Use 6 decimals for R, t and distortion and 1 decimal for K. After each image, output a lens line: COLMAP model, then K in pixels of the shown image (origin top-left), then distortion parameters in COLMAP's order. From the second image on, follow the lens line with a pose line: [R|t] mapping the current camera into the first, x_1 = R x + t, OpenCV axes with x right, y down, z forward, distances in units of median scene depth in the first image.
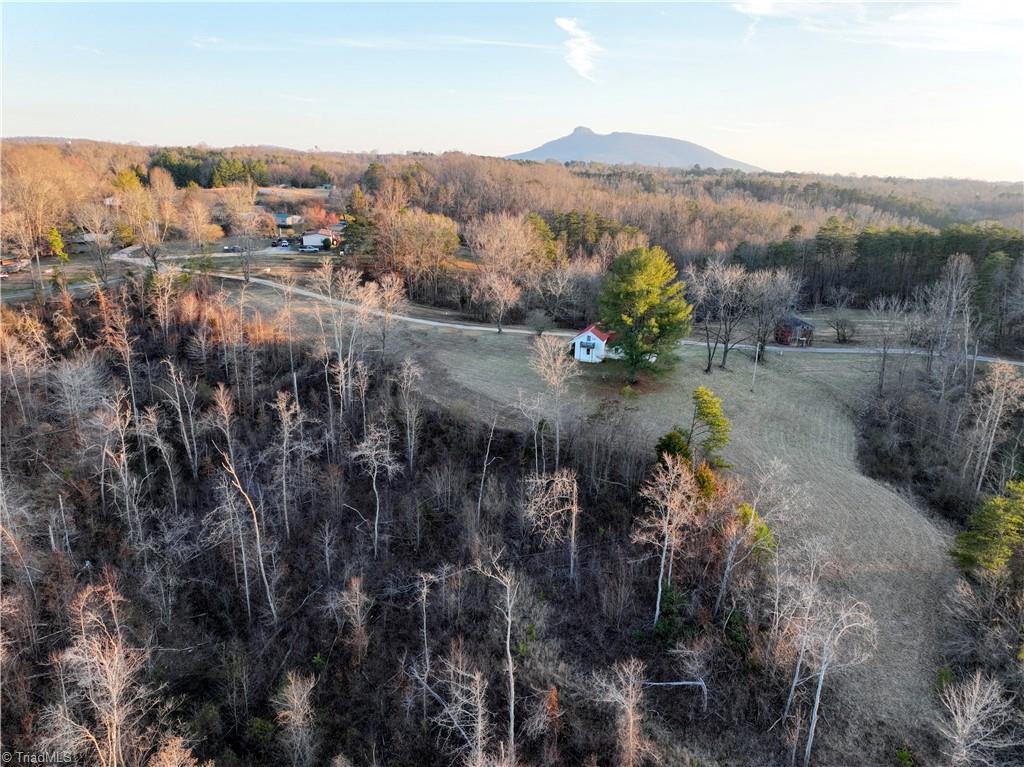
lens RADIAL K [[719.9, 0, 512.0], [0, 719.9, 383.5], [0, 0, 1]] dist [0.007492, 0.009514]
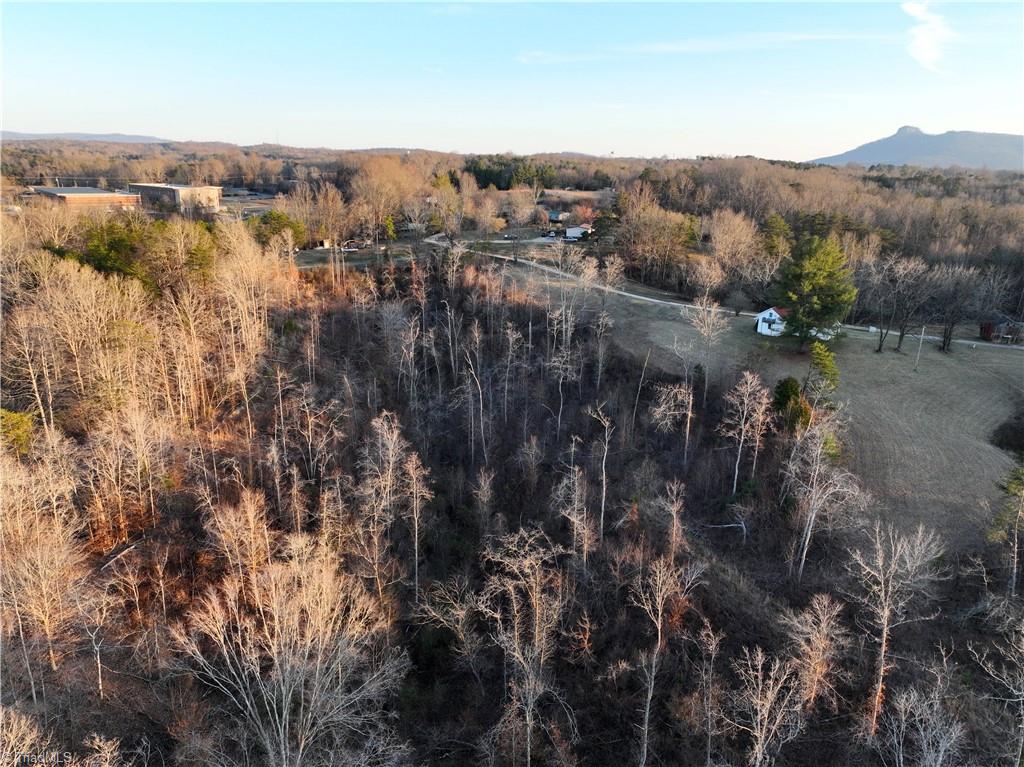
lens RADIAL K [[719.9, 0, 512.0], [0, 719.9, 383.5], [0, 0, 1]] dist [0.007492, 0.009514]
pose [[0.924831, 0.105499, -0.365455, 0.115752], [-0.107732, 0.994077, 0.014340, 0.056255], [0.364803, 0.026109, 0.930719, -0.180078]]
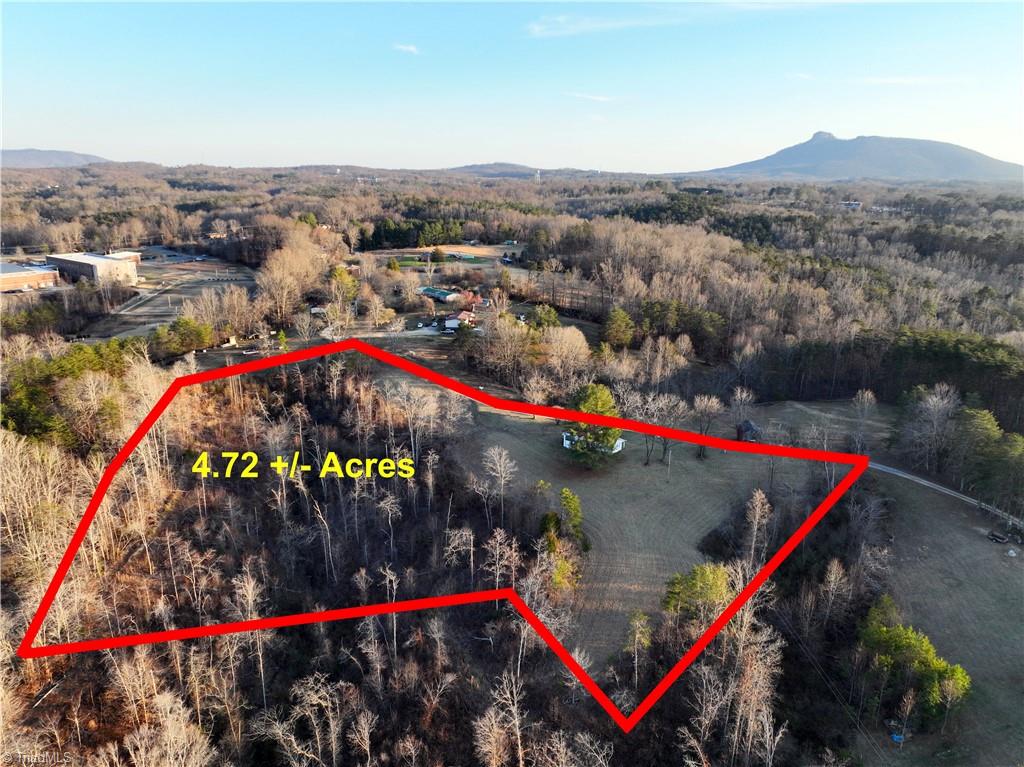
lens RADIAL K [[718.9, 0, 512.0], [0, 718.9, 383.5], [0, 0, 1]] dist [0.003138, 0.024948]
pose [[0.953367, 0.066354, -0.294428, 0.311794], [-0.068500, 0.997647, 0.003029, -0.121368], [0.293936, 0.017281, 0.955669, -0.355372]]
